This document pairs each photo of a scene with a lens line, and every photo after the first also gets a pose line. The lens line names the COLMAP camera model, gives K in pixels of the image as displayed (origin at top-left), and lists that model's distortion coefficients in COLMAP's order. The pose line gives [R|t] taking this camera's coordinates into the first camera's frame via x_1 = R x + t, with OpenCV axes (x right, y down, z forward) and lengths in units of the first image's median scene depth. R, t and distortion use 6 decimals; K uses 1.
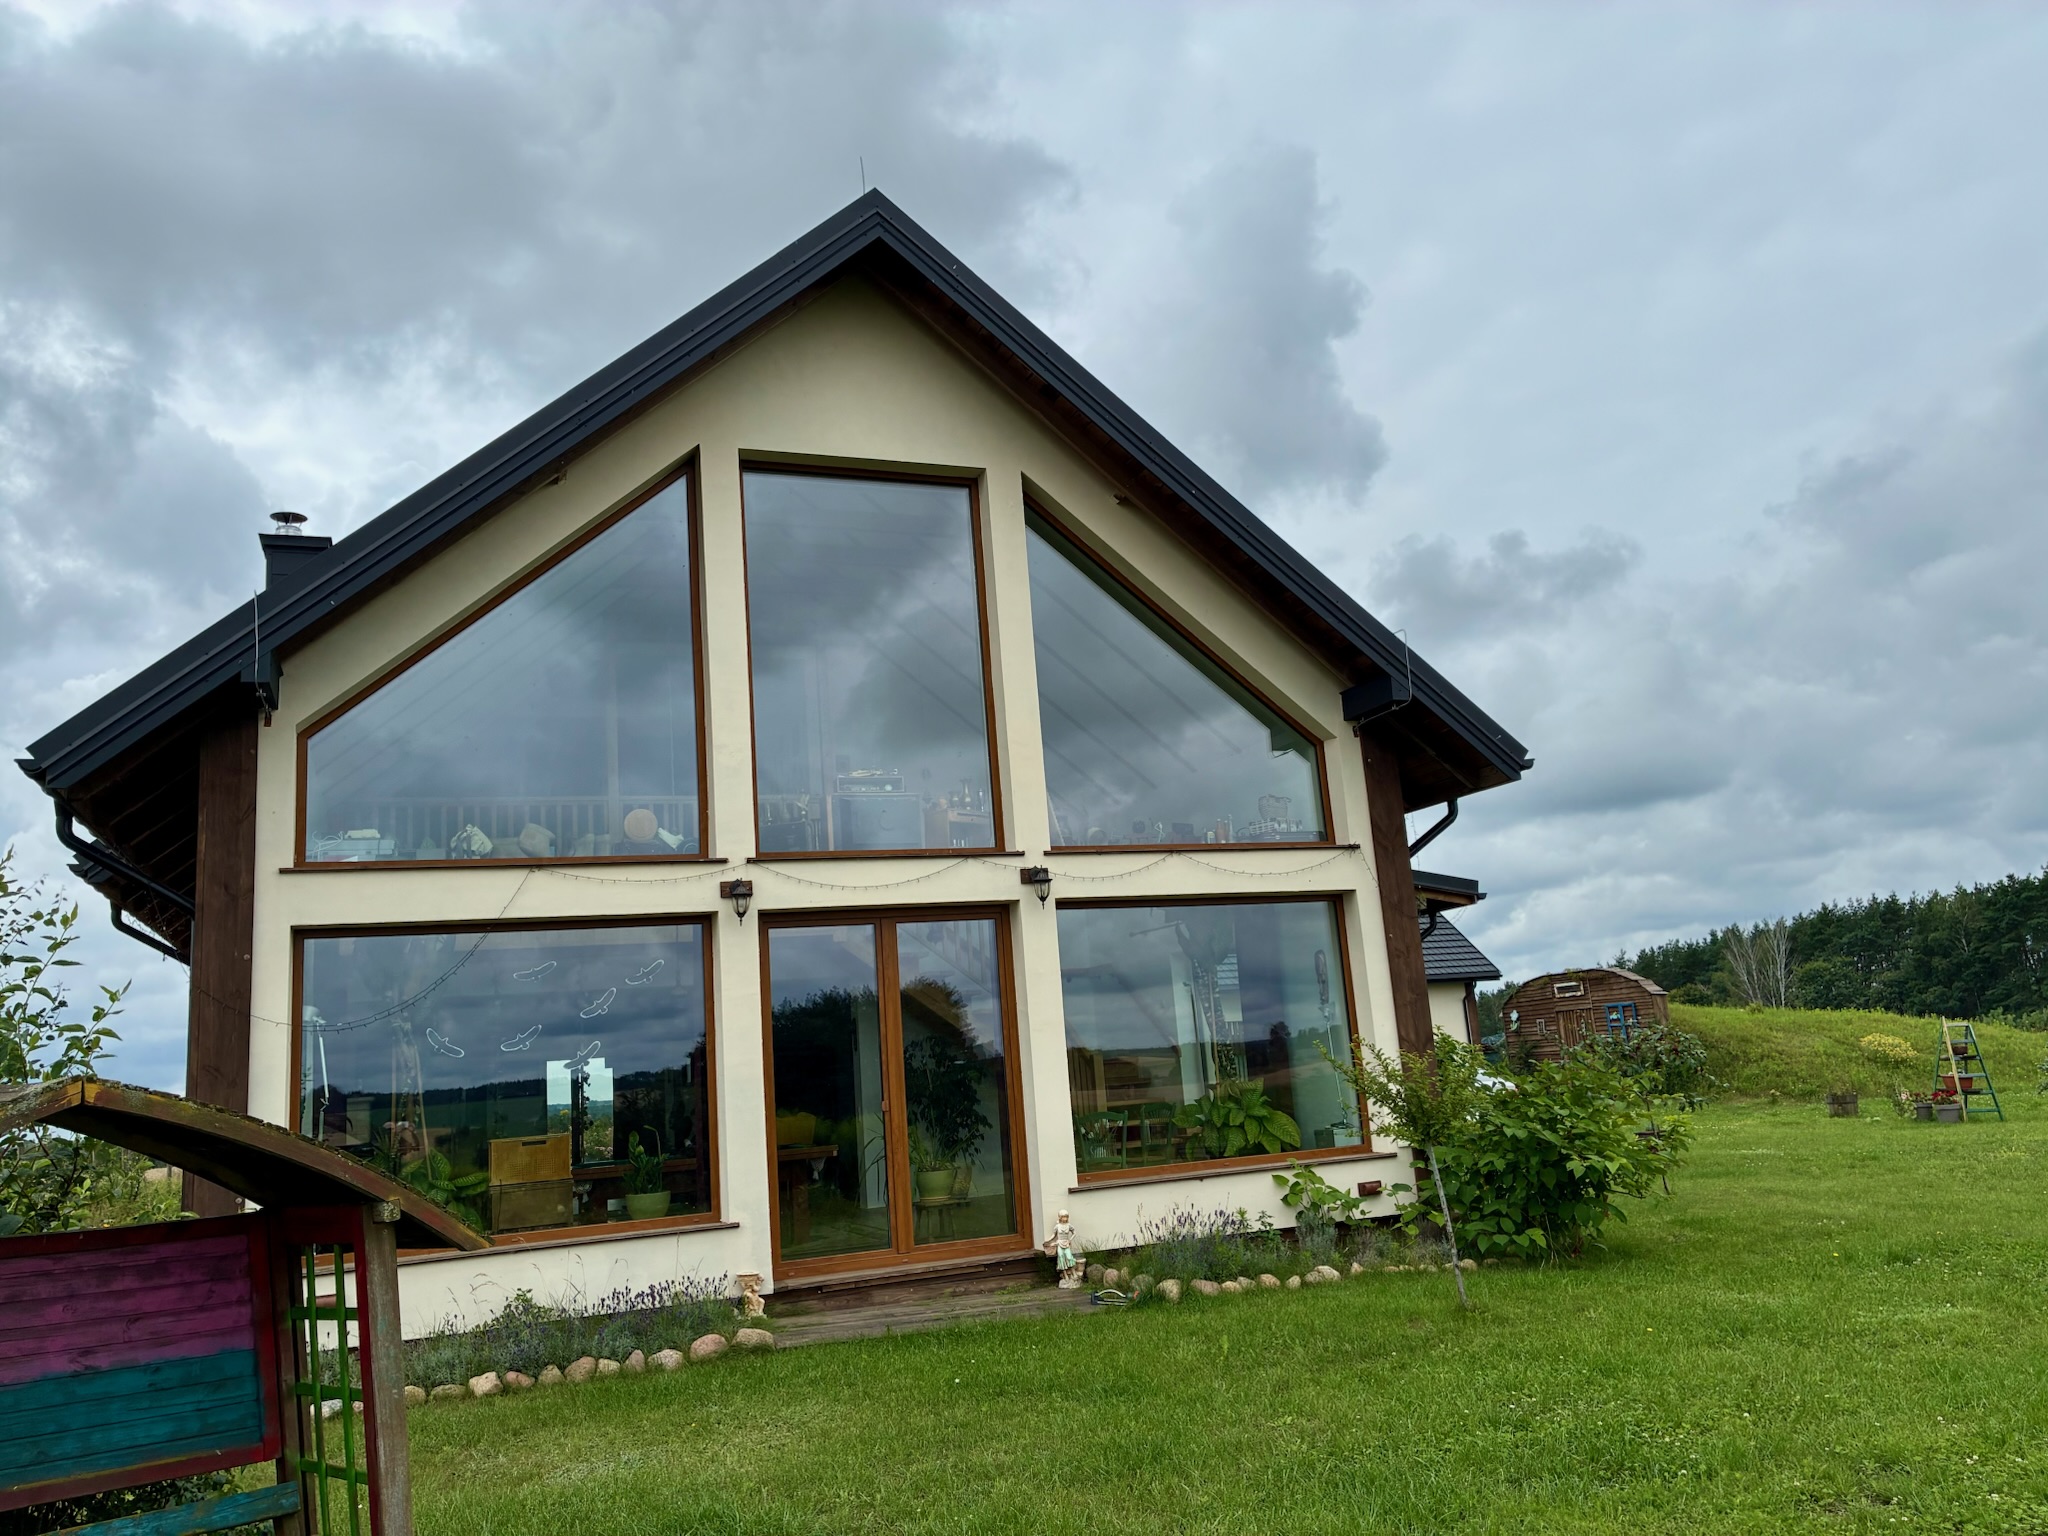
lens RADIAL K [[1554.5, 0, 1024.0], [0, 1554.5, 768.0], [0, 0, 1]] dist [0.013686, -0.002513]
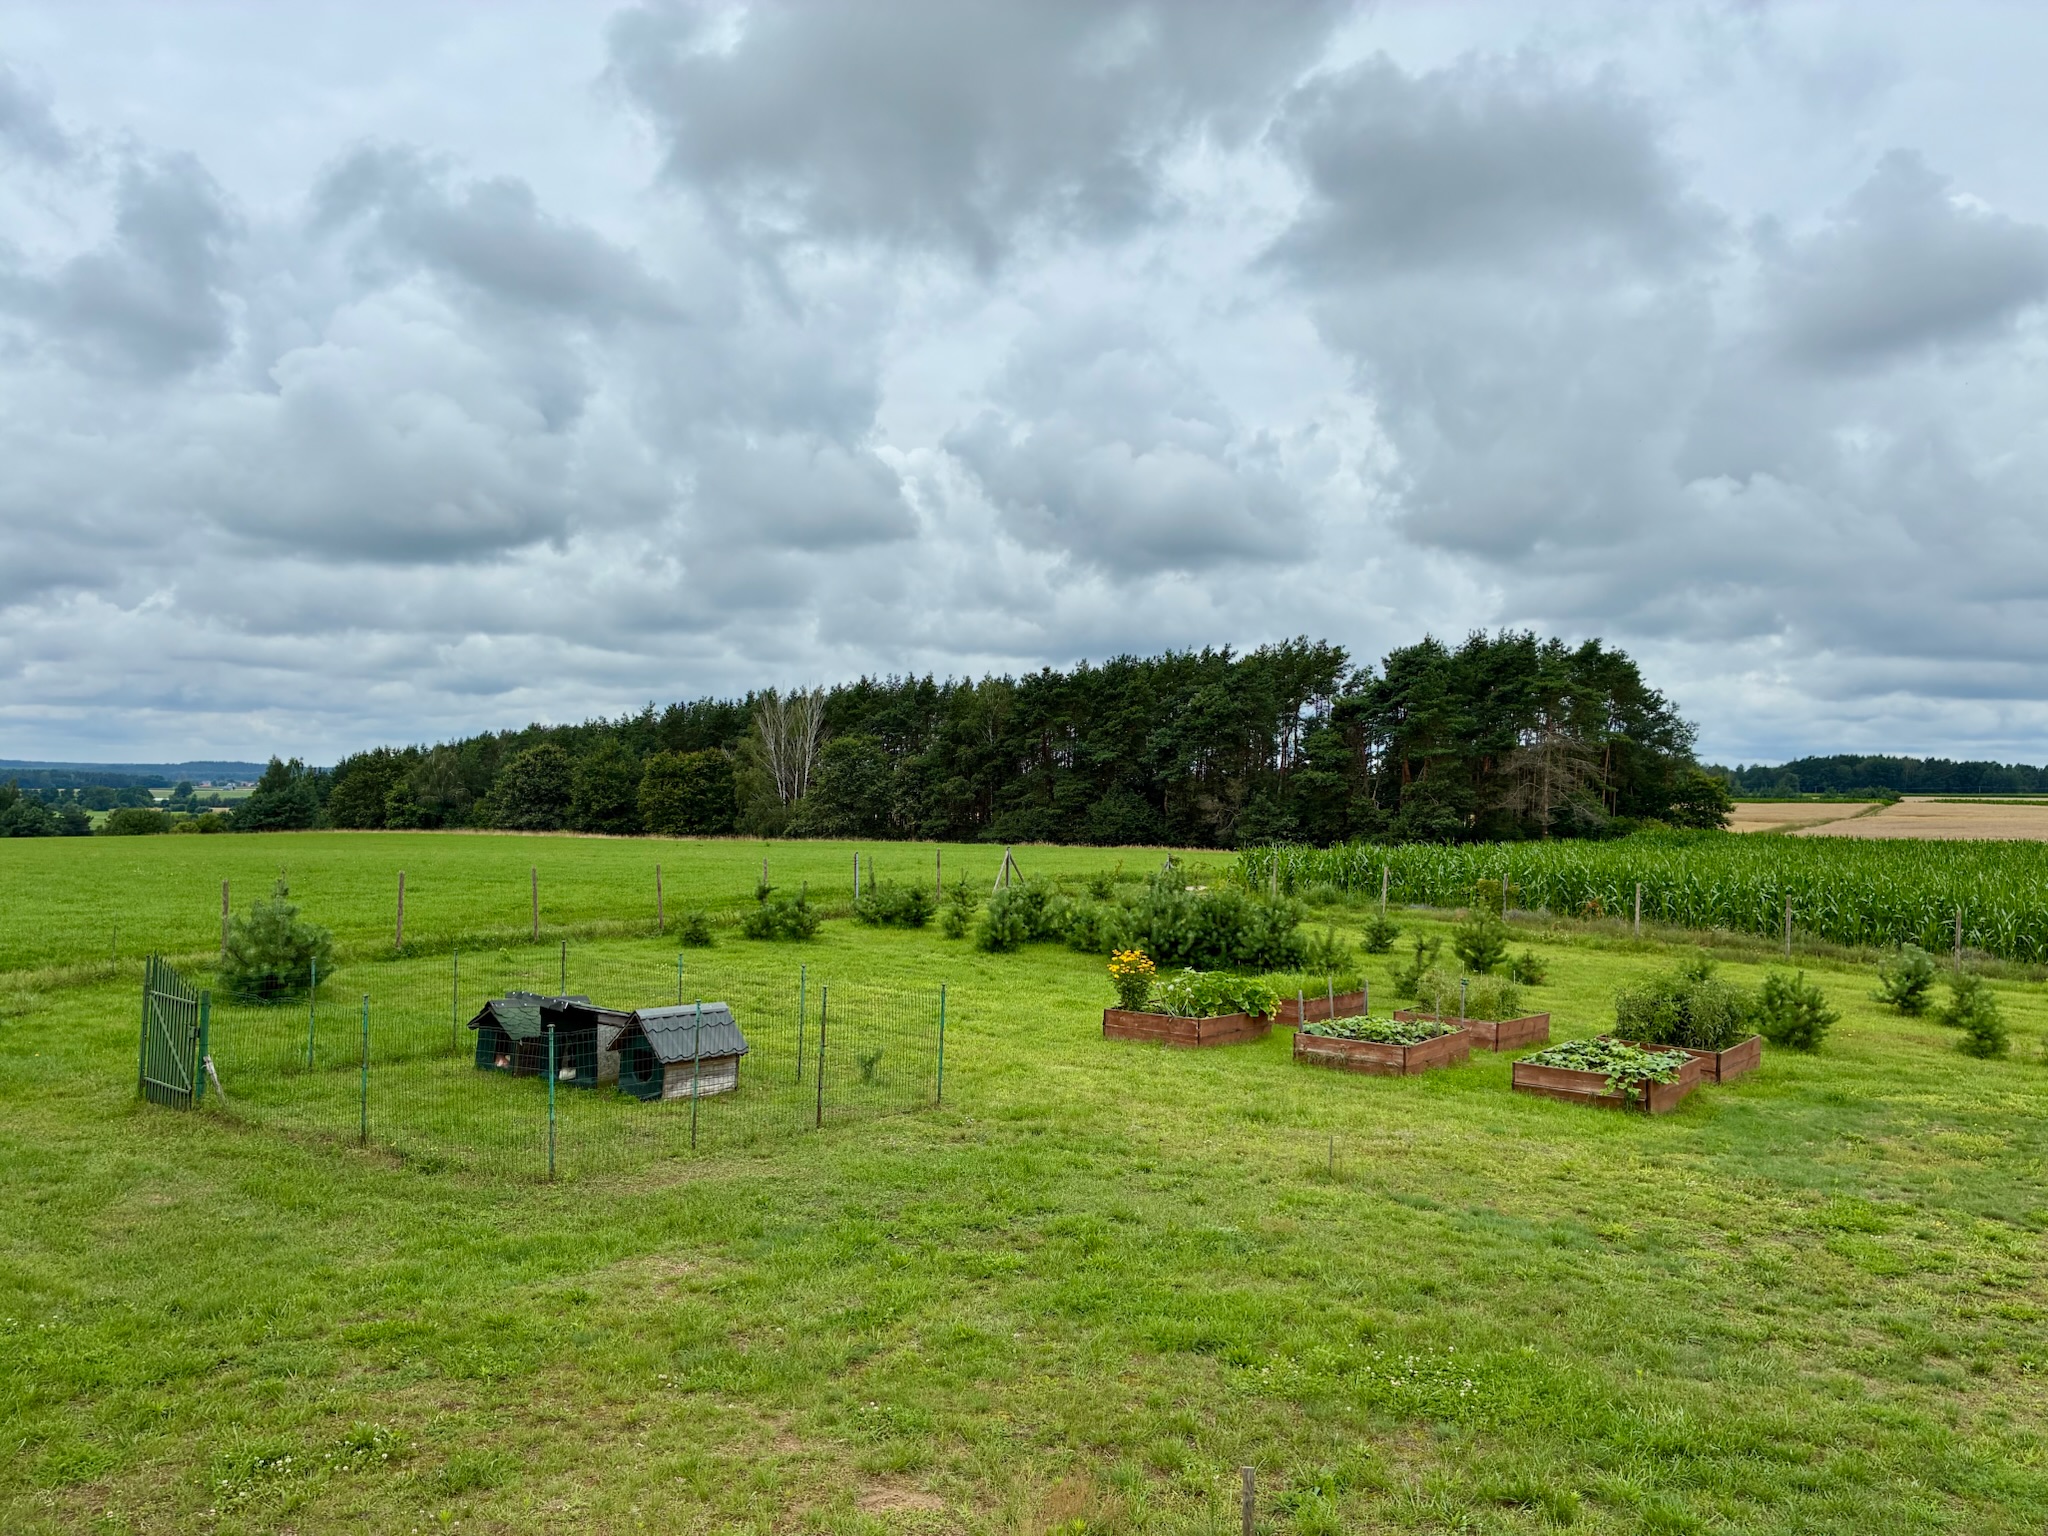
lens RADIAL K [[1554.5, 0, 1024.0], [0, 1554.5, 768.0], [0, 0, 1]] dist [0.013686, -0.002513]
pose [[0.827767, 0.091305, 0.553593, 0.090107], [-0.181359, 0.977245, 0.110001, 0.022467], [-0.530952, -0.191454, 0.825491, 0.186773]]
